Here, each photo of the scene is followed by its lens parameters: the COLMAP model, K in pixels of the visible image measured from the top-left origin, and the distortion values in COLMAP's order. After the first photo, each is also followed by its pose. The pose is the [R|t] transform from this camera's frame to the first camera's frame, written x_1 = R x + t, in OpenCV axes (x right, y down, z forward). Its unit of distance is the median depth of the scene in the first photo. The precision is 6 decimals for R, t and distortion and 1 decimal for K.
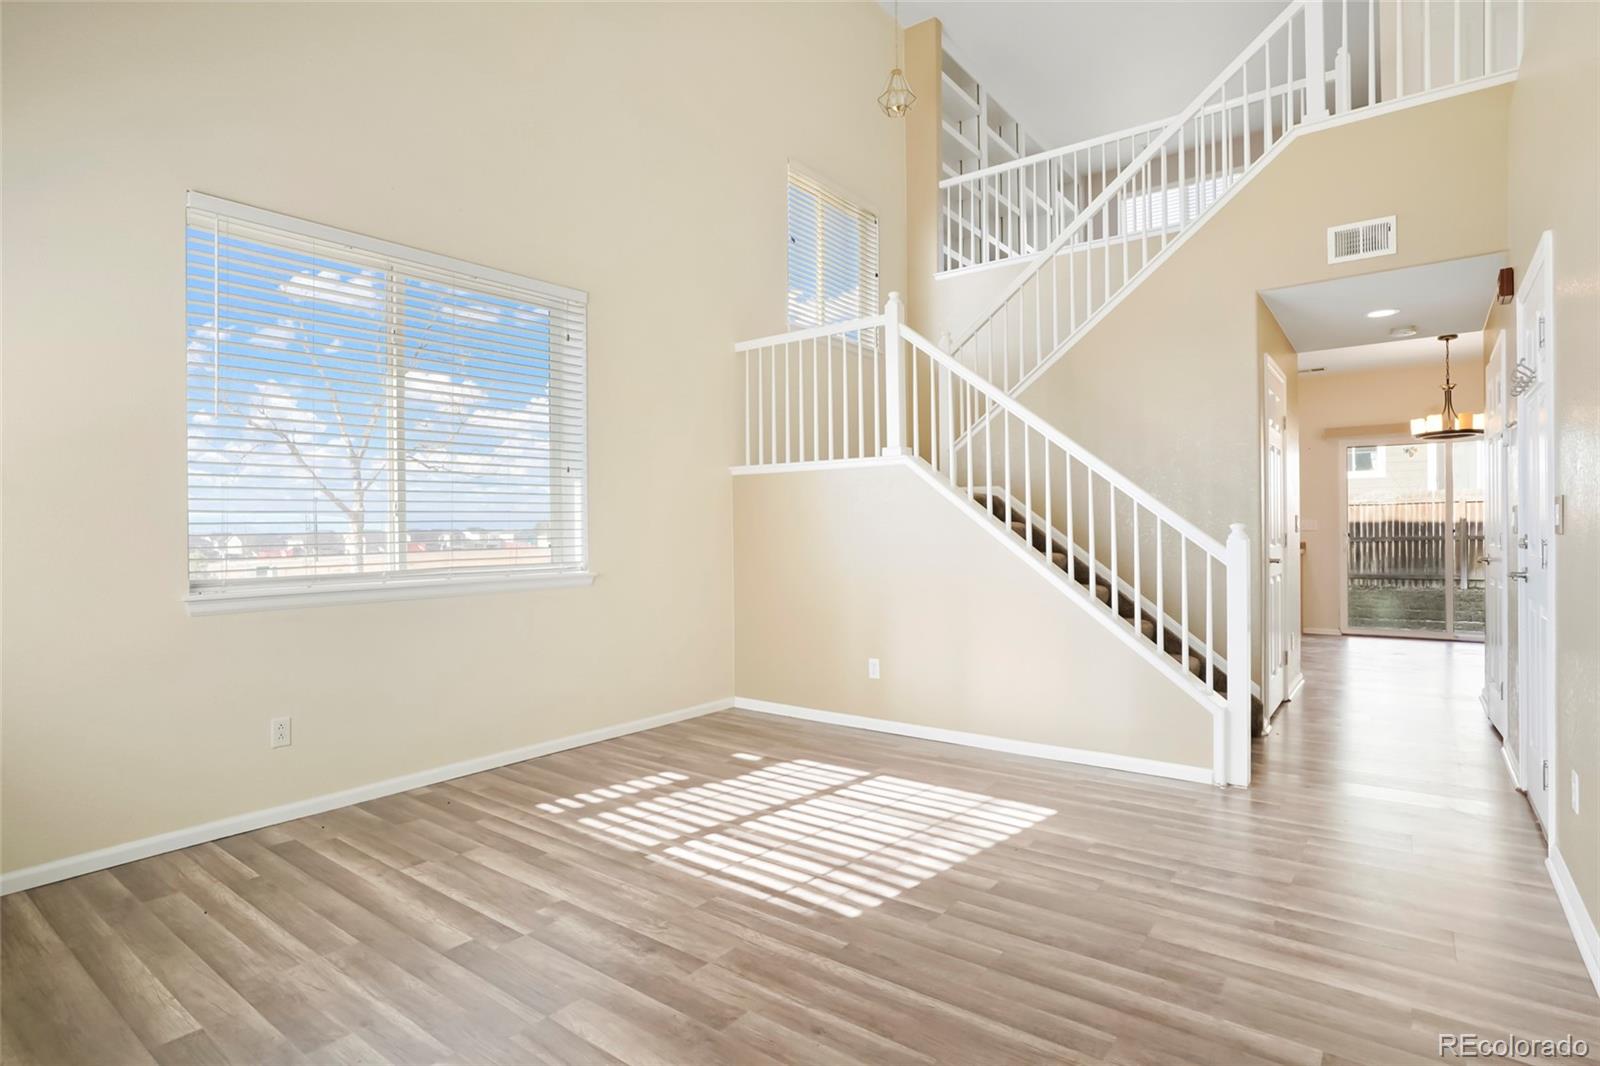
lens RADIAL K [[853.8, 0, 794.3], [0, 853.8, 517.6], [0, 0, 1]] dist [-0.062021, 0.026163]
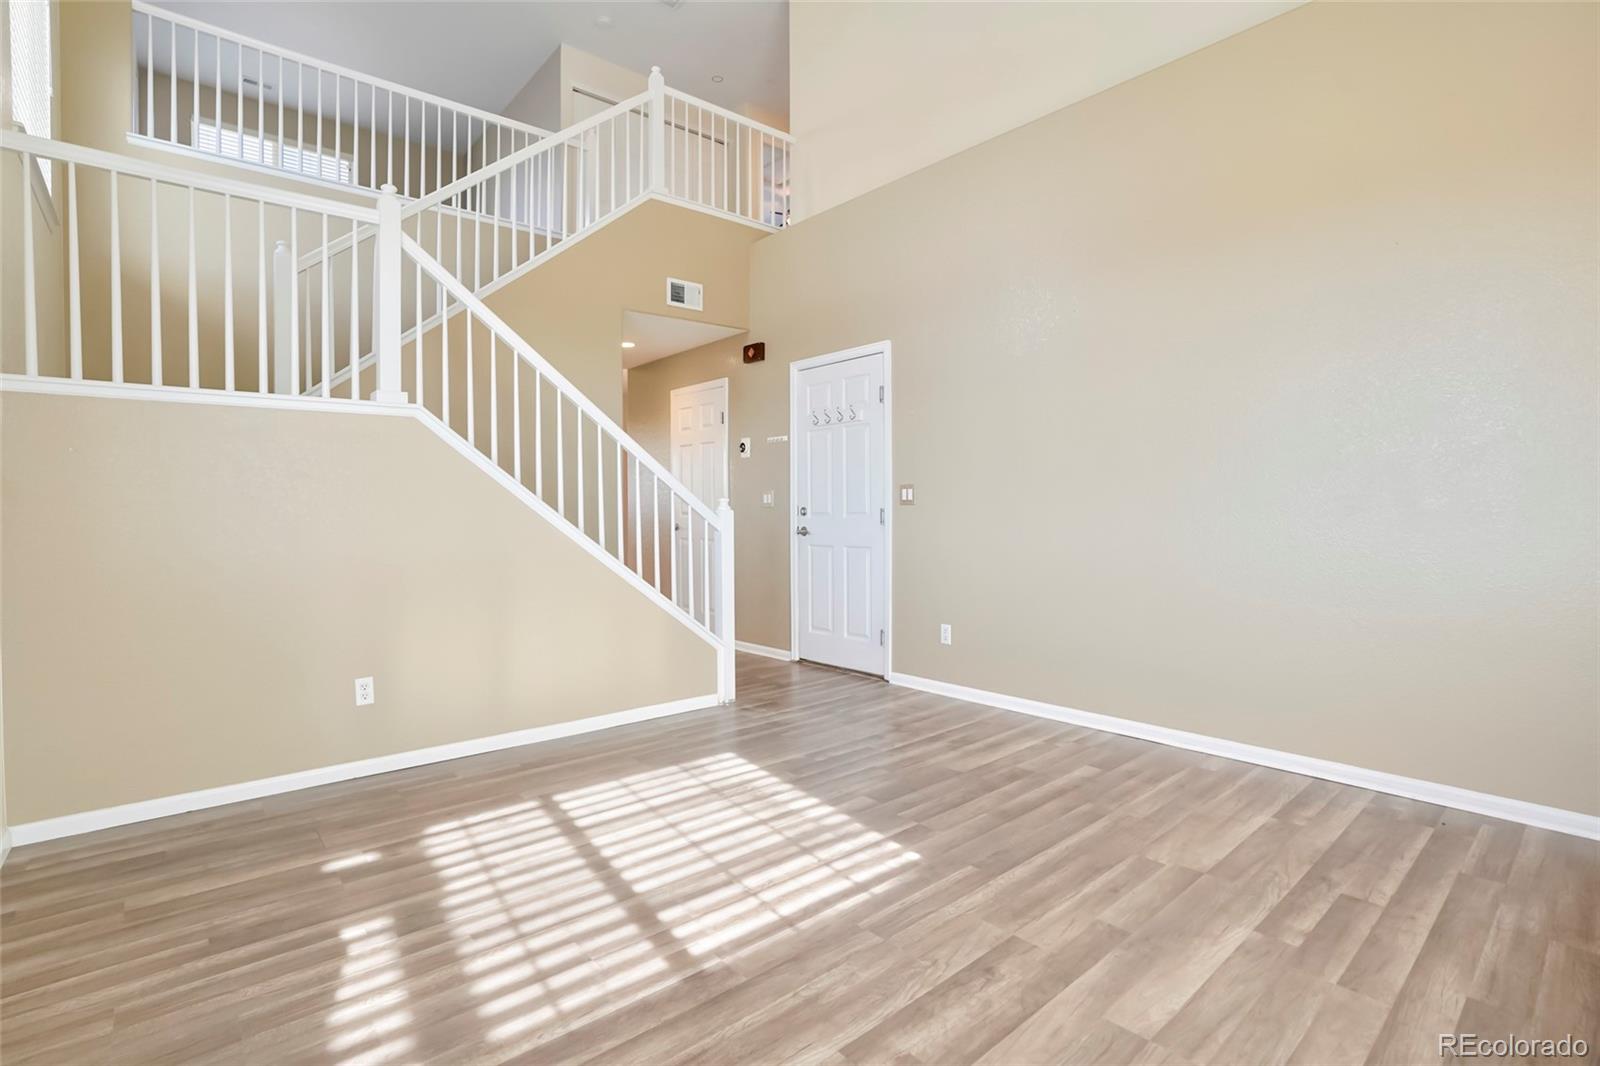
lens RADIAL K [[754.4, 0, 800.0], [0, 754.4, 533.0], [0, 0, 1]] dist [-0.075967, 0.035817]
pose [[0.189645, -0.021922, 0.981608, -0.660508], [-0.005911, 0.999707, 0.023468, 0.031132], [-0.981835, -0.010253, 0.189460, 0.735339]]
